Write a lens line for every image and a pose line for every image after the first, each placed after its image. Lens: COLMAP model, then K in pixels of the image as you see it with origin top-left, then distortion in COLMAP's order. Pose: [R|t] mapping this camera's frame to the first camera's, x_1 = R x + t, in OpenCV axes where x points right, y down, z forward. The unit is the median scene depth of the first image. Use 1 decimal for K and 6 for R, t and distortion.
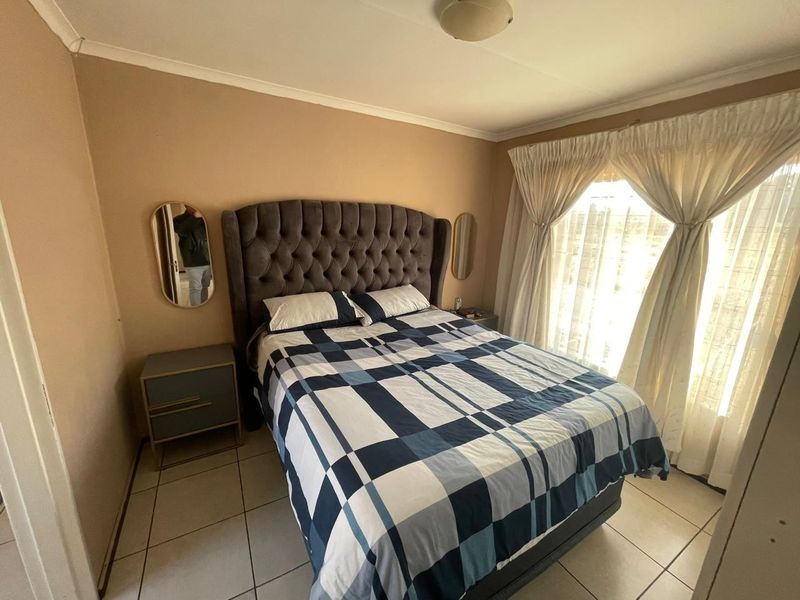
lens RADIAL K [[327.4, 0, 399.9], [0, 327.4, 300.8], [0, 0, 1]] dist [0.005594, -0.001421]
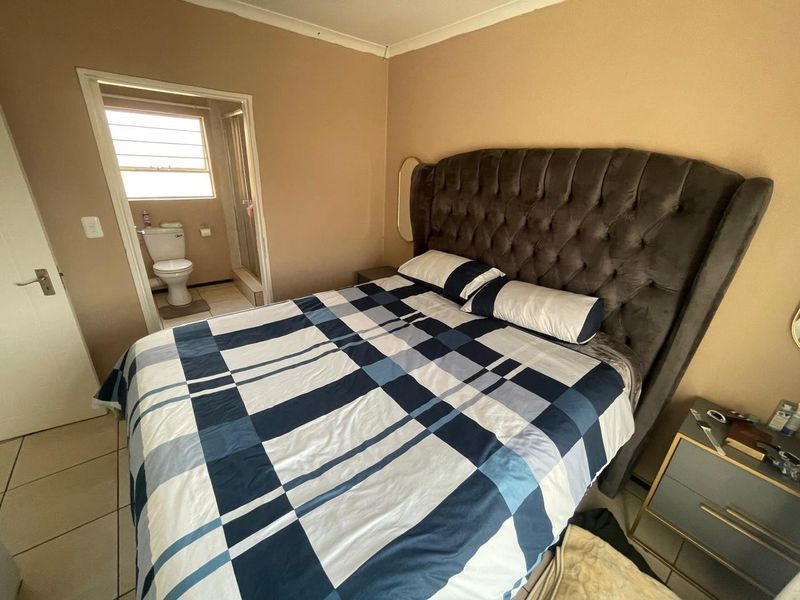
lens RADIAL K [[327.4, 0, 403.0], [0, 327.4, 299.5], [0, 0, 1]] dist [0.005594, -0.001421]
pose [[0.137029, 0.346978, -0.927809, 0.658769], [-0.284189, 0.911040, 0.298735, -0.157308], [0.948926, 0.222738, 0.223446, 0.753740]]
